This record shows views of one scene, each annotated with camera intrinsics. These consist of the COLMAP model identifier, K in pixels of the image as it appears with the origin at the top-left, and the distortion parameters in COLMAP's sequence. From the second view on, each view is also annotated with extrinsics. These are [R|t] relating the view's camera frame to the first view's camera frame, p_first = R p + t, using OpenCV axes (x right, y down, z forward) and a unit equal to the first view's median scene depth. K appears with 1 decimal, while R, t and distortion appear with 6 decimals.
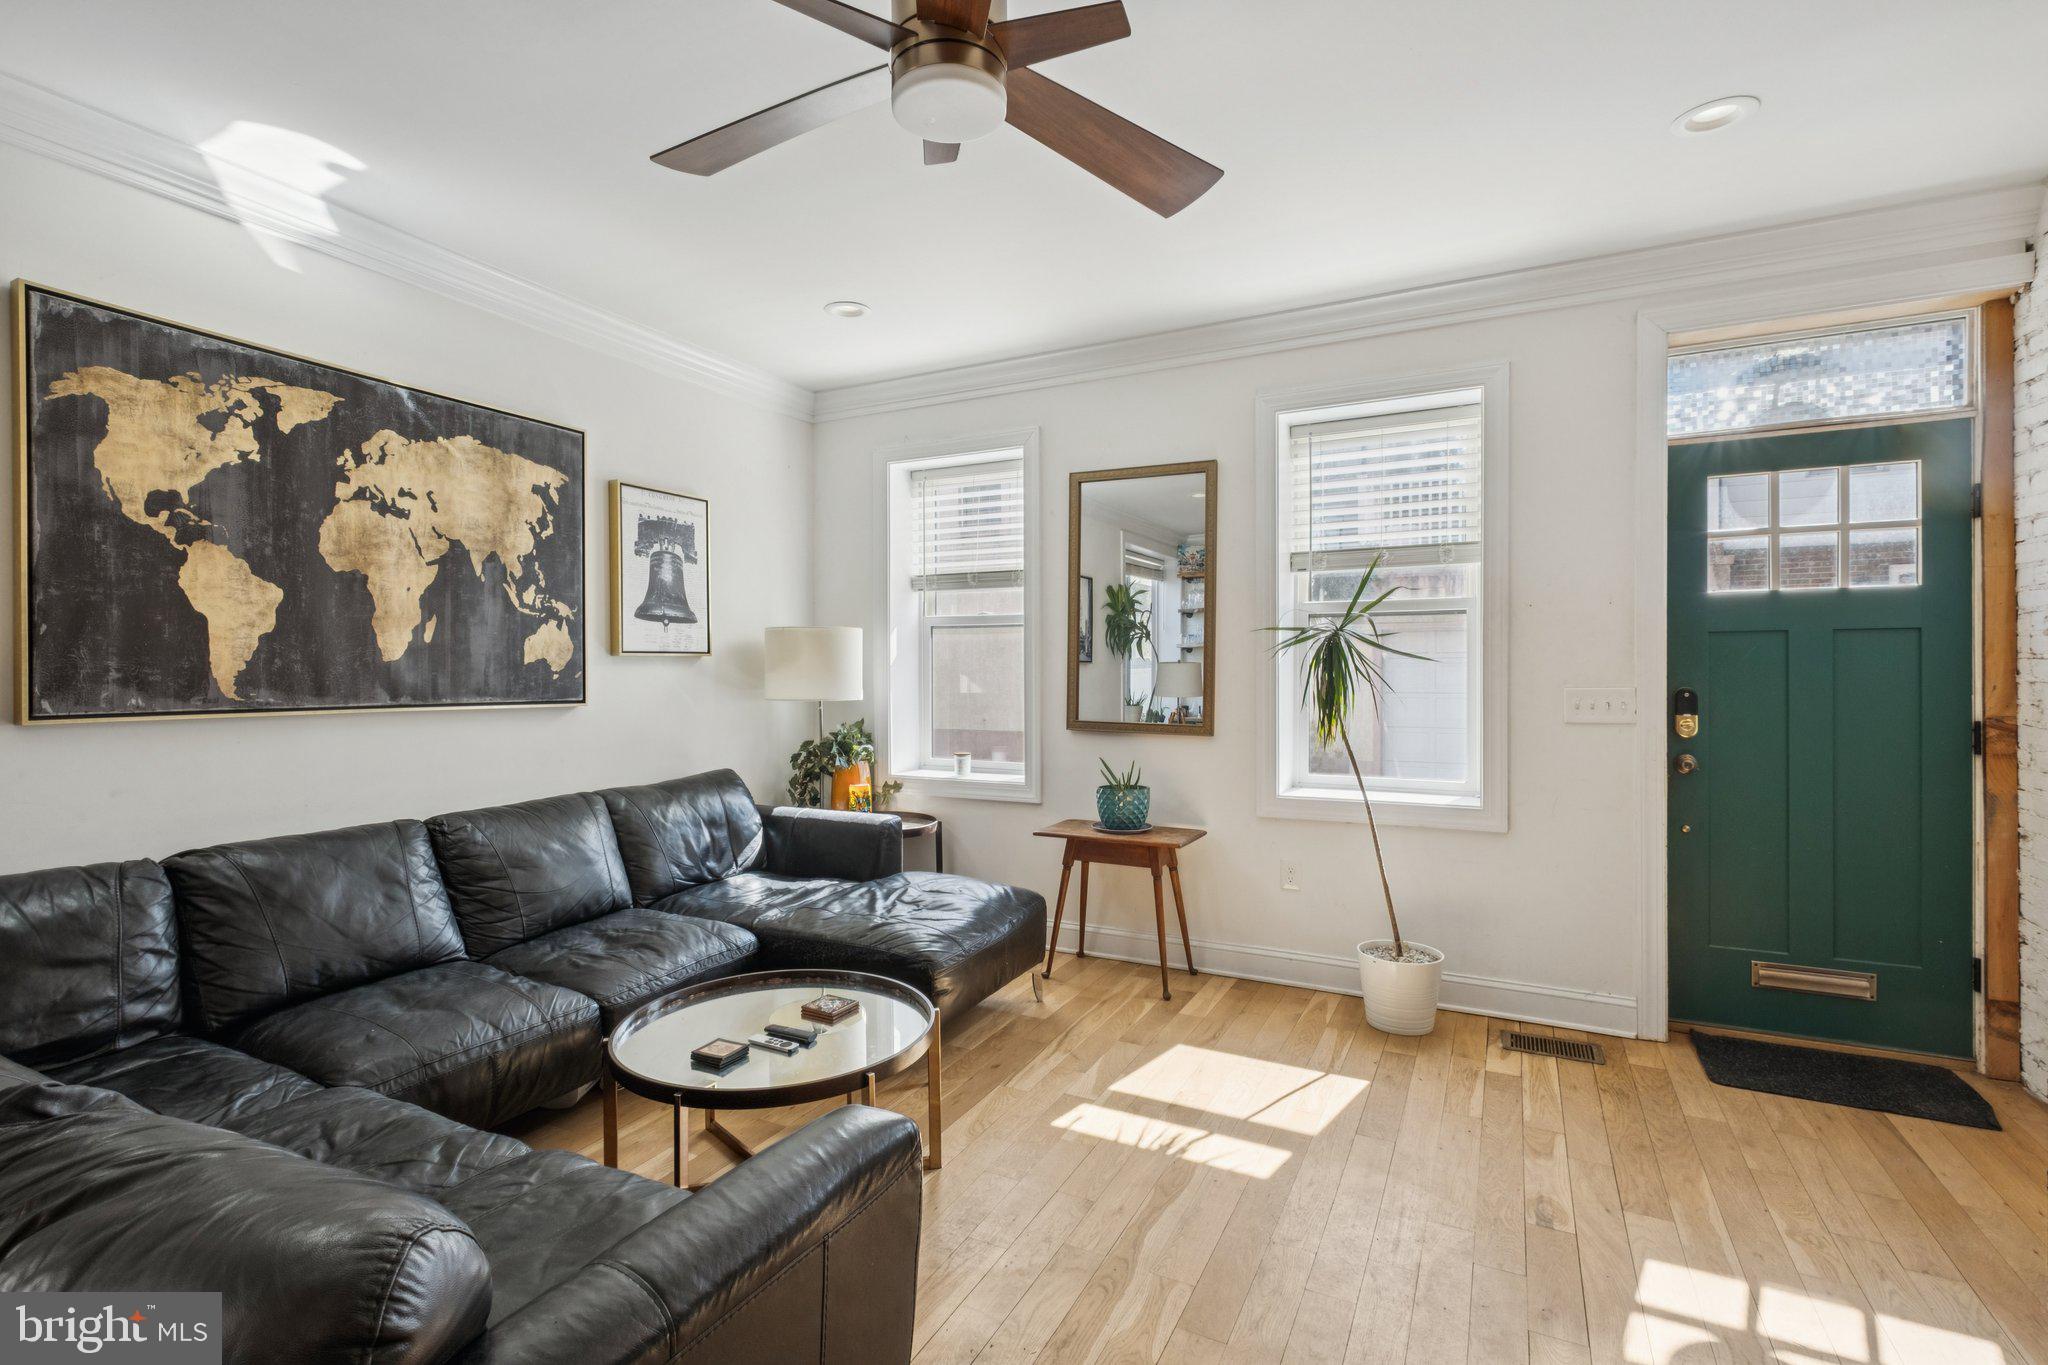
lens RADIAL K [[943.5, 0, 1008.3], [0, 943.5, 671.2], [0, 0, 1]] dist [0.000764, -0.000217]
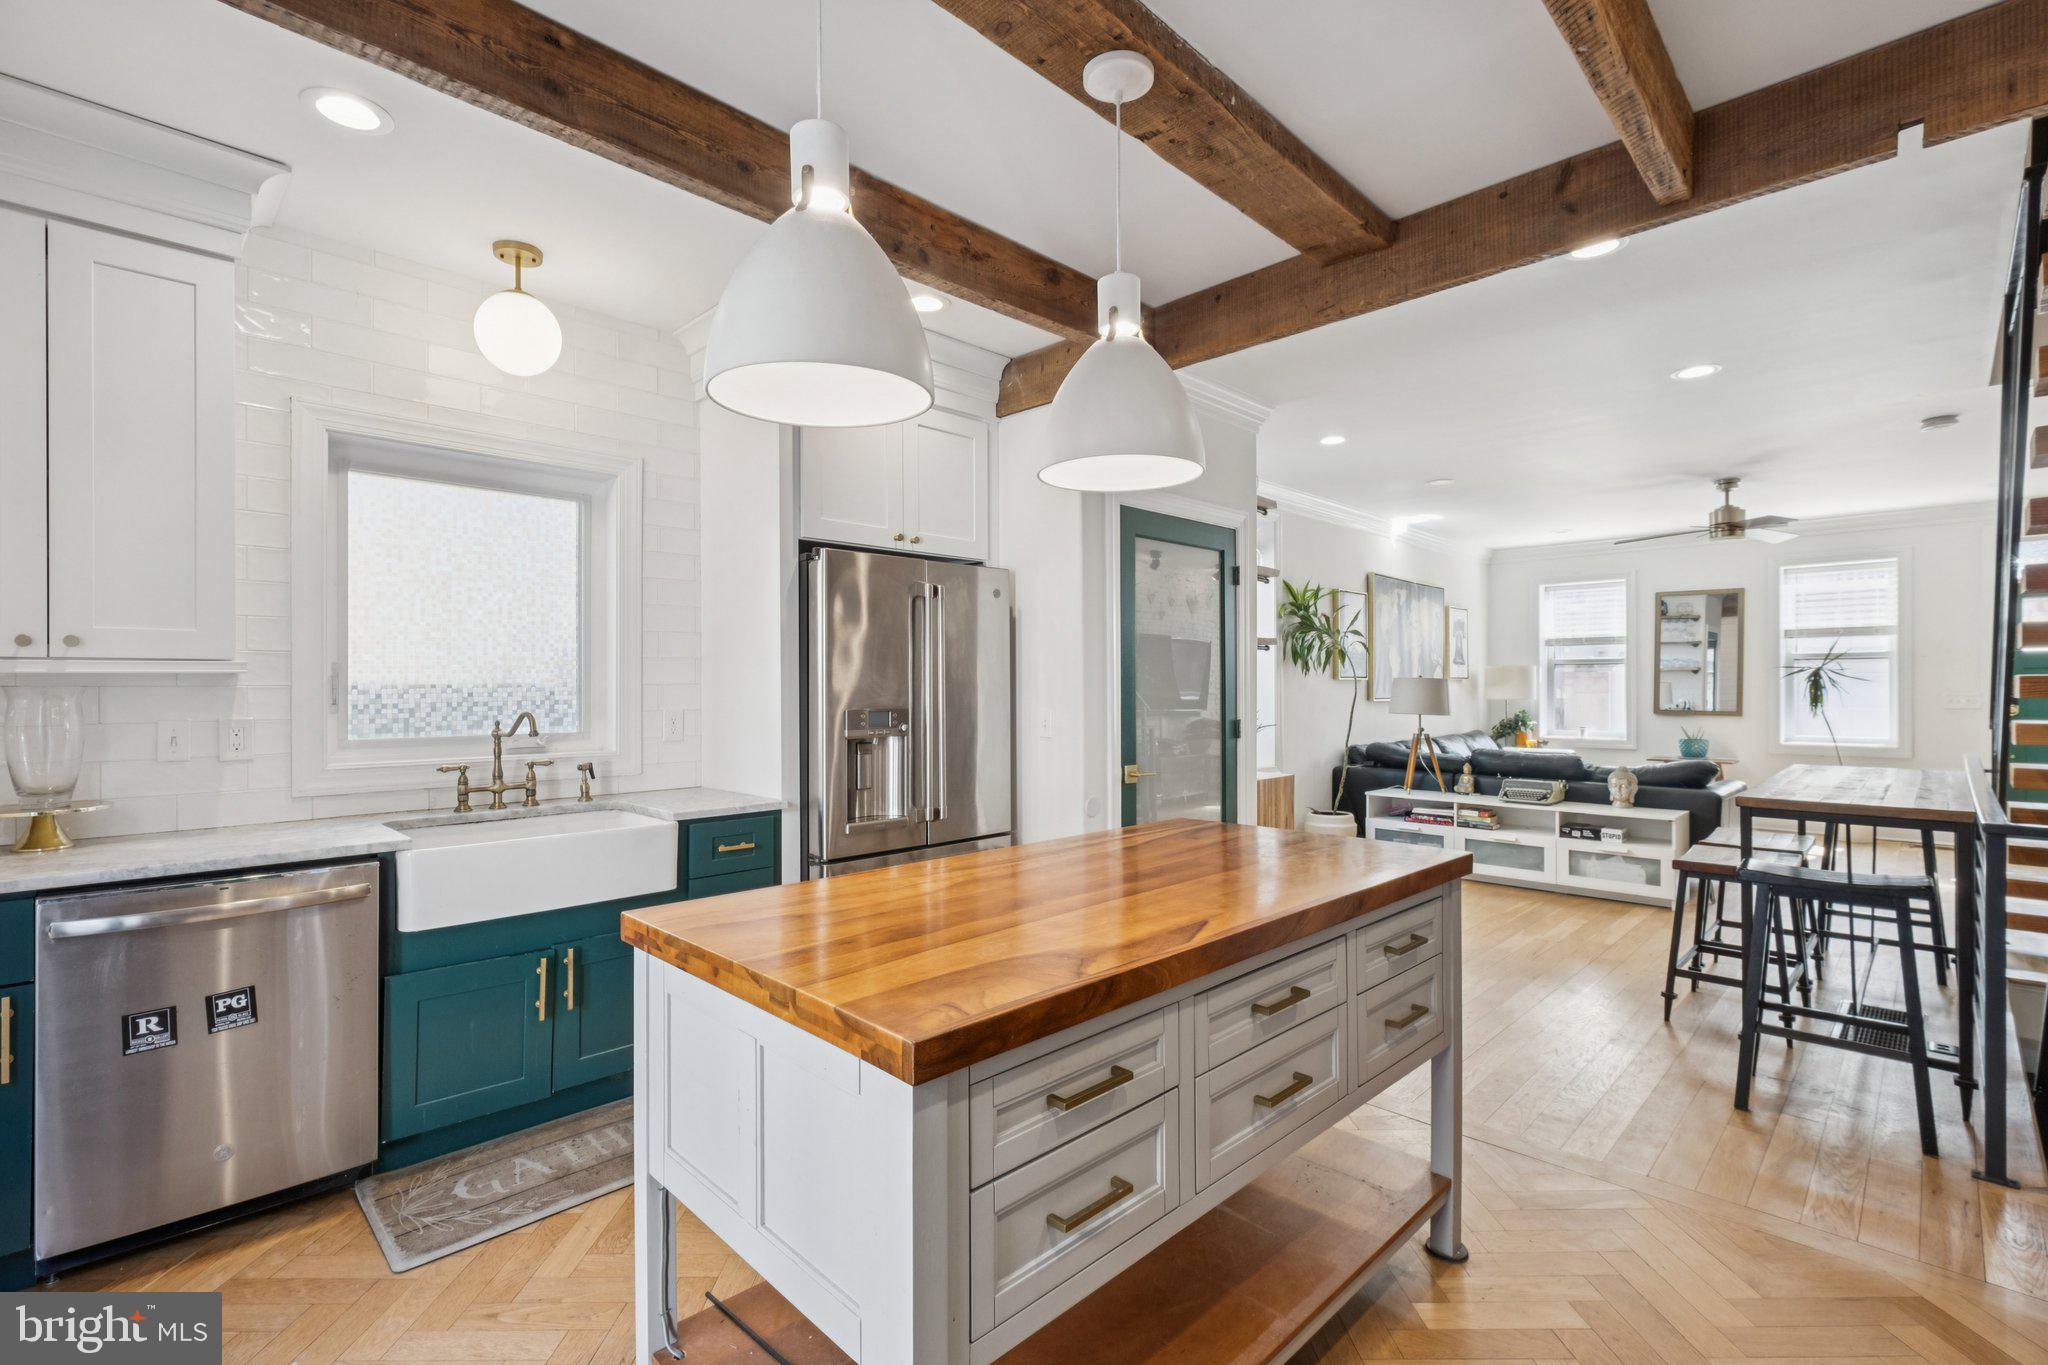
lens RADIAL K [[904.0, 0, 1012.1], [0, 904.0, 670.0], [0, 0, 1]] dist [-0.004918, 0.001038]
pose [[0.956514, -0.008712, -0.291557, -0.966682], [0.002127, 0.999736, -0.022896, 0.010128], [0.291680, 0.021280, 0.956279, -1.809113]]
